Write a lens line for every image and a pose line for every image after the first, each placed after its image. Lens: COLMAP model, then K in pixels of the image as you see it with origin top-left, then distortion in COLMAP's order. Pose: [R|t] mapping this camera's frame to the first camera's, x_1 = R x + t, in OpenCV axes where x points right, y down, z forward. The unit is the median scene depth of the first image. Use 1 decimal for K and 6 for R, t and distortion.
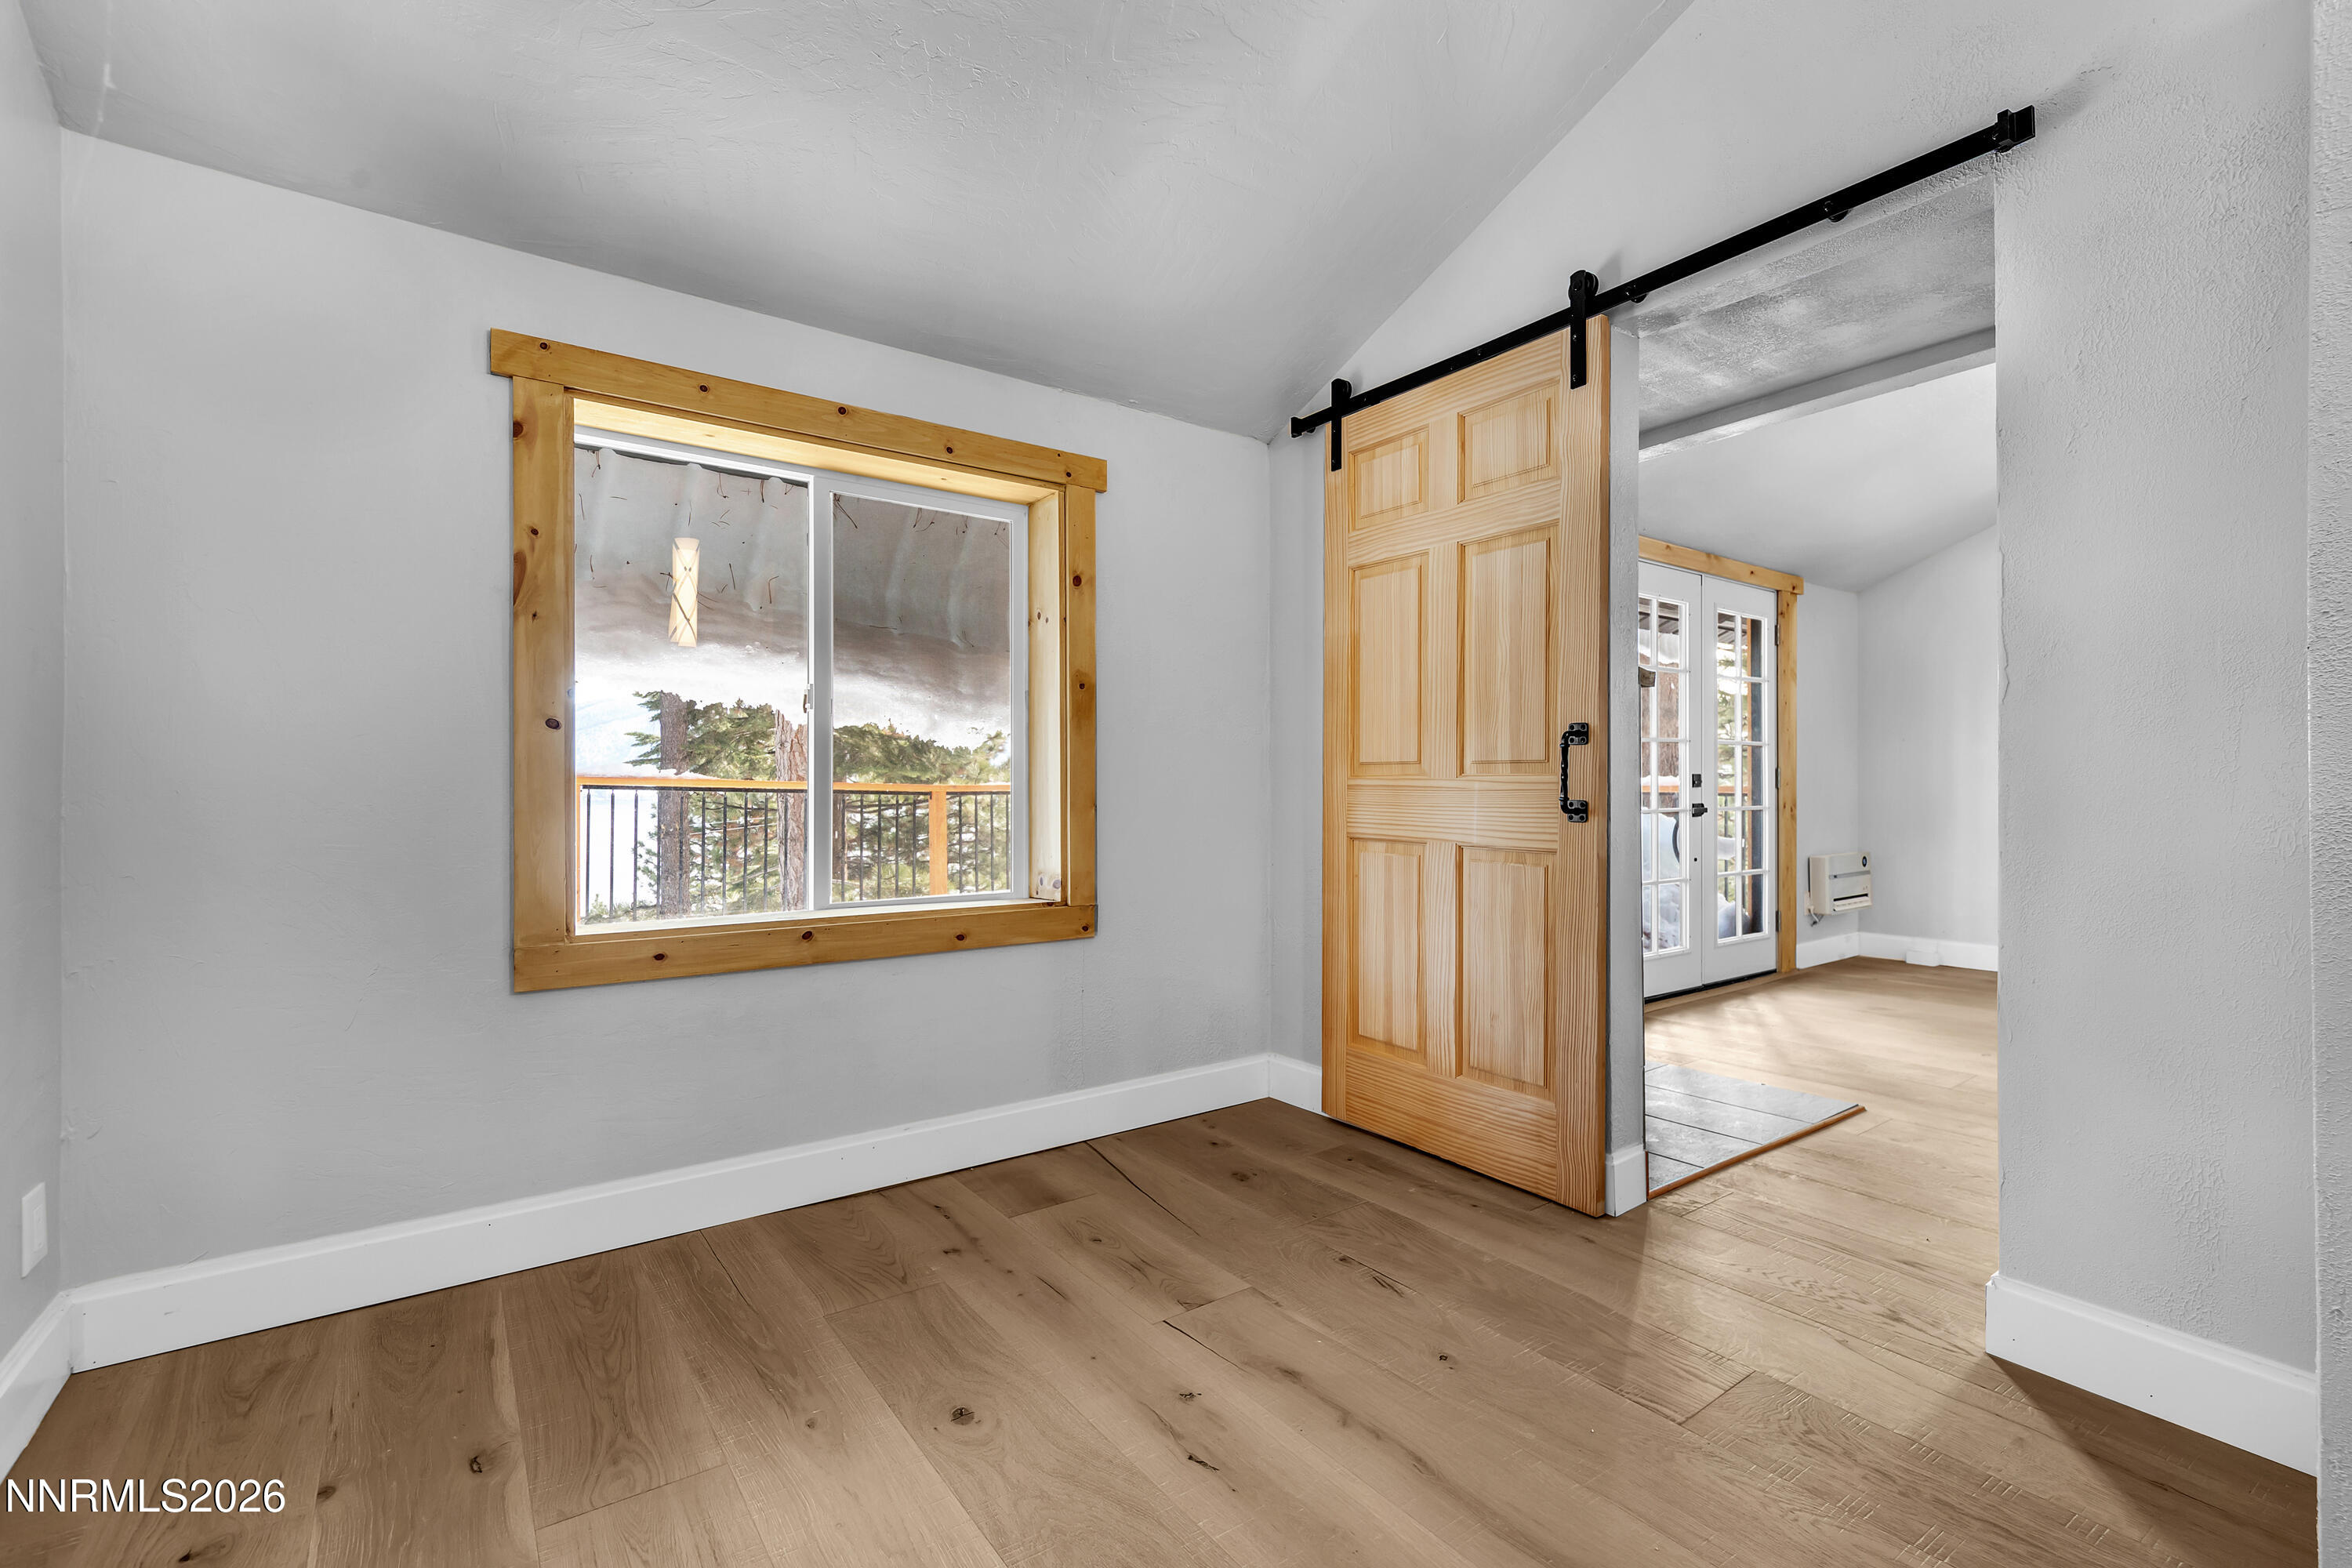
lens RADIAL K [[1054.0, 0, 1180.4], [0, 1054.0, 787.9], [0, 0, 1]] dist [-0.001884, -0.000125]
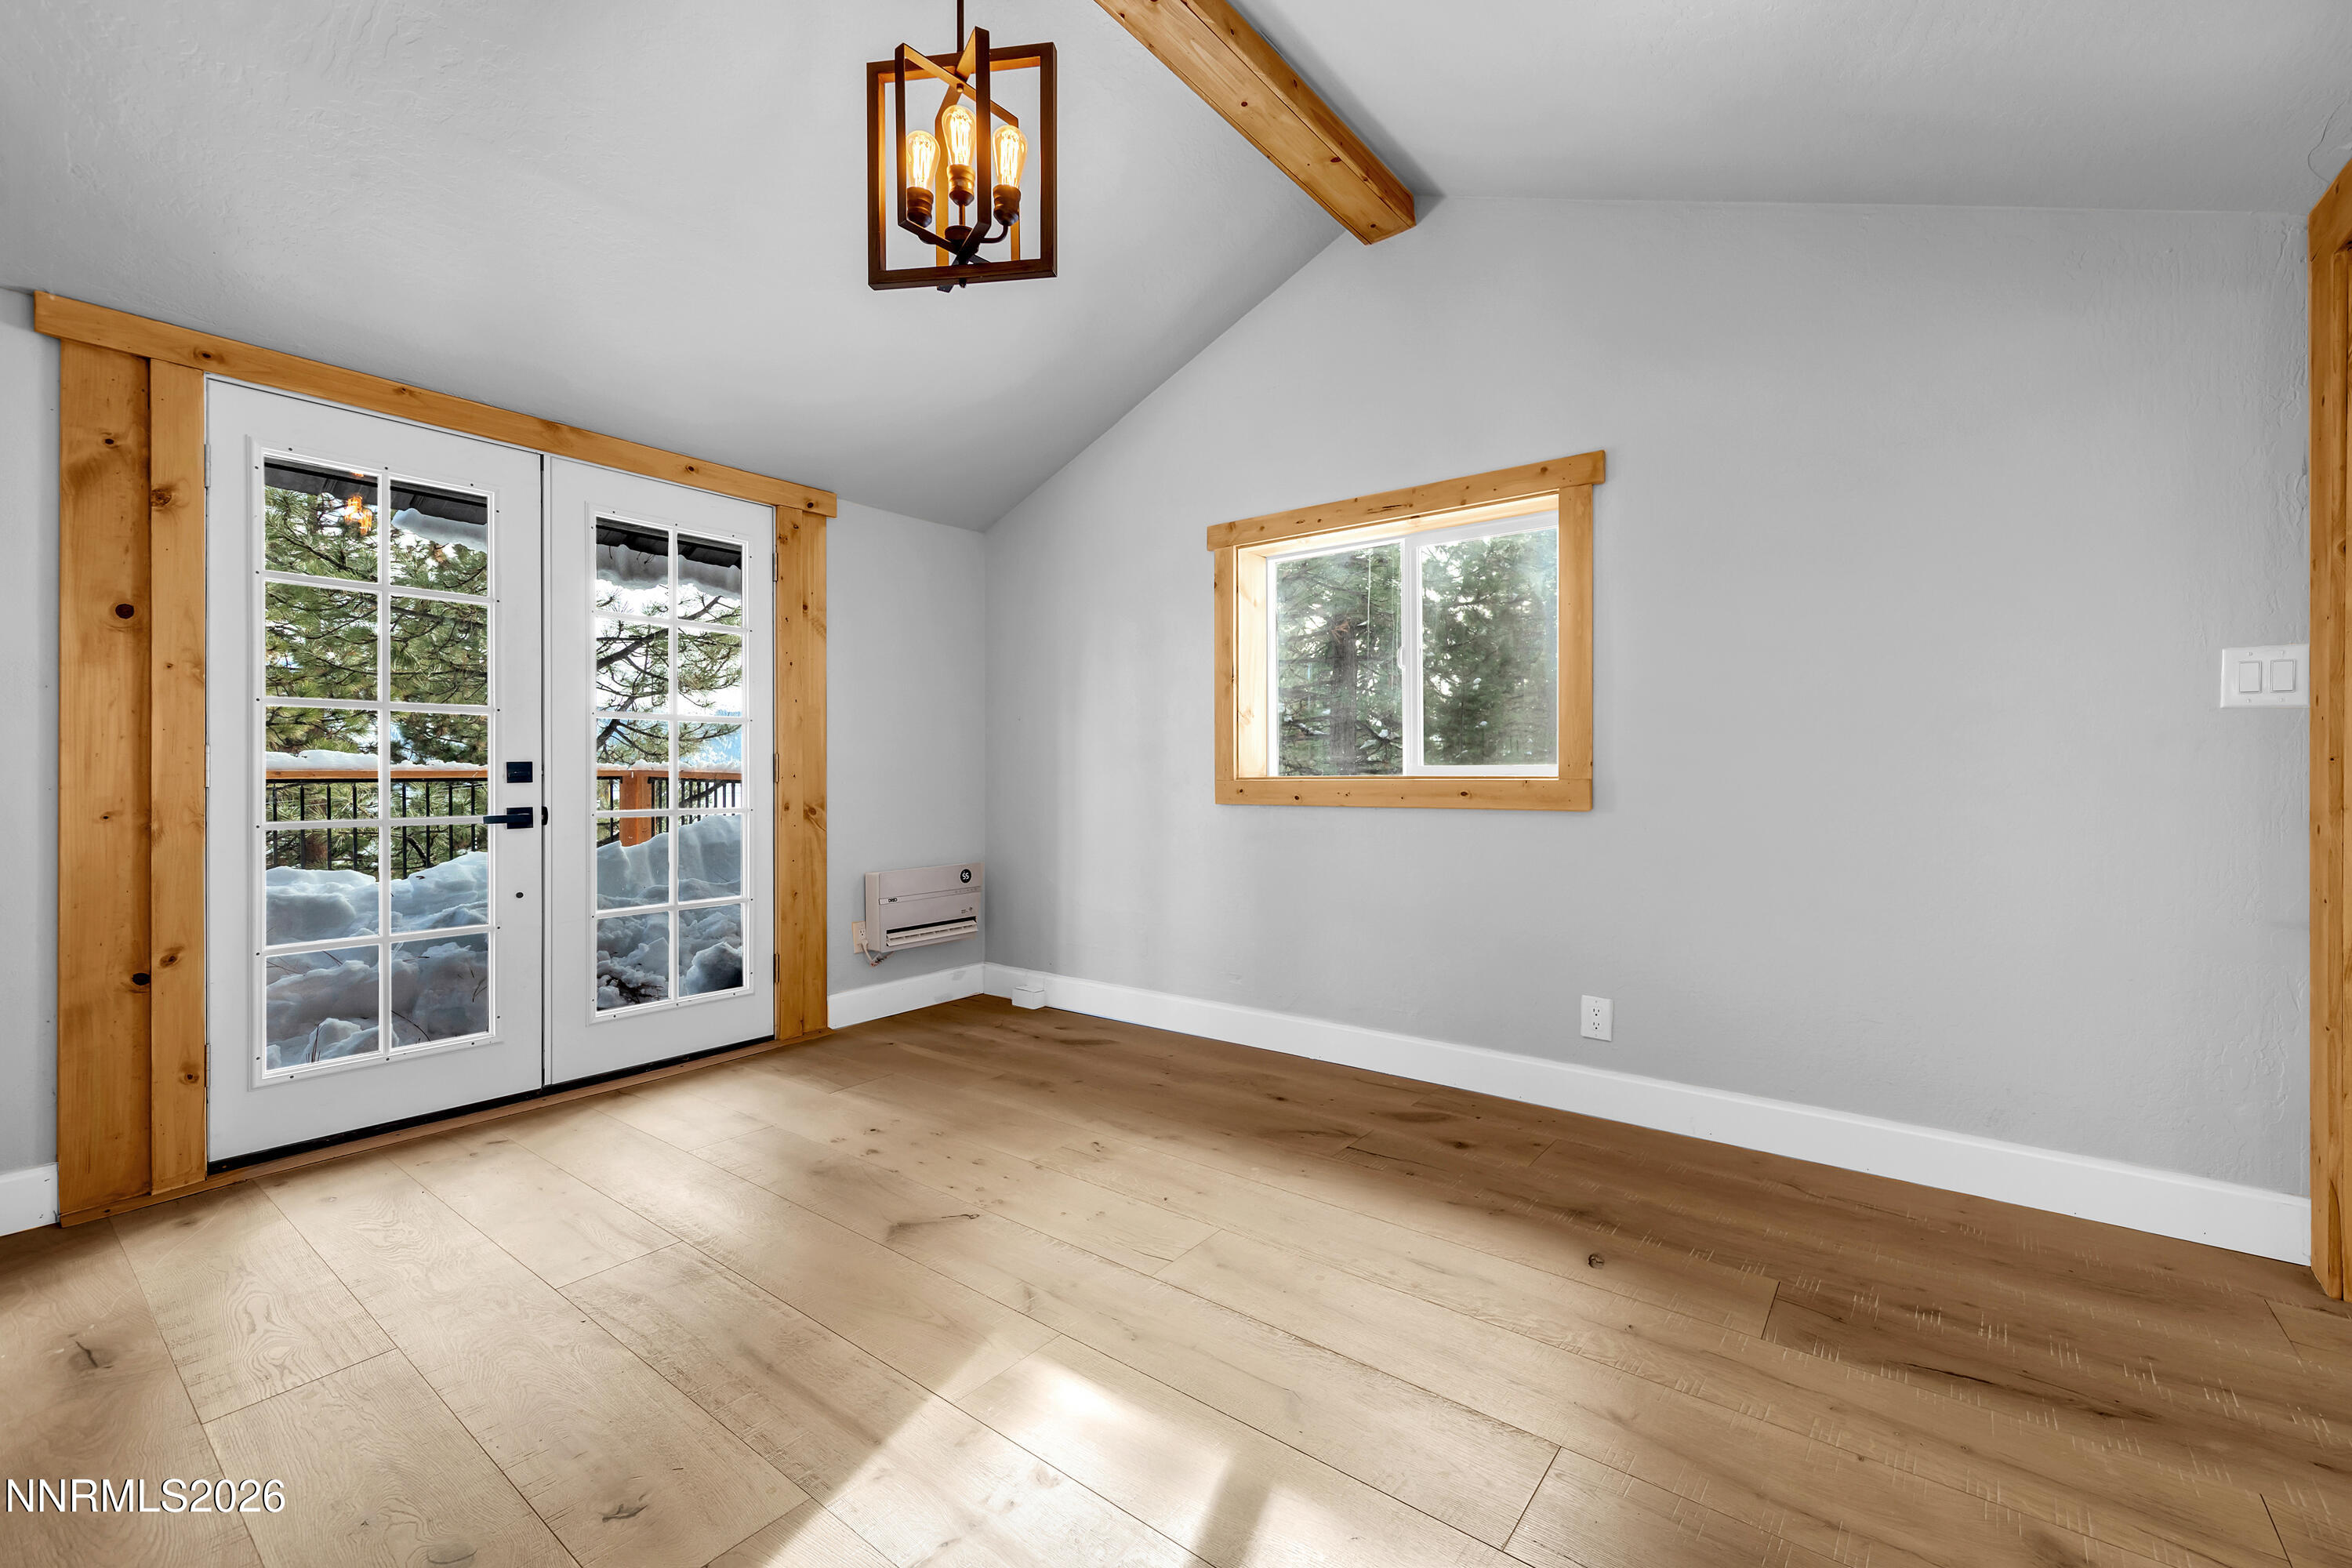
lens RADIAL K [[969.6, 0, 1173.4], [0, 969.6, 773.9], [0, 0, 1]] dist [0.002175, 0.000158]
pose [[0.959447, -0.000341, 0.281890, 0.624466], [0.000431, 1.000000, -0.000257, -0.005074], [-0.281890, 0.000368, 0.959447, 0.286227]]
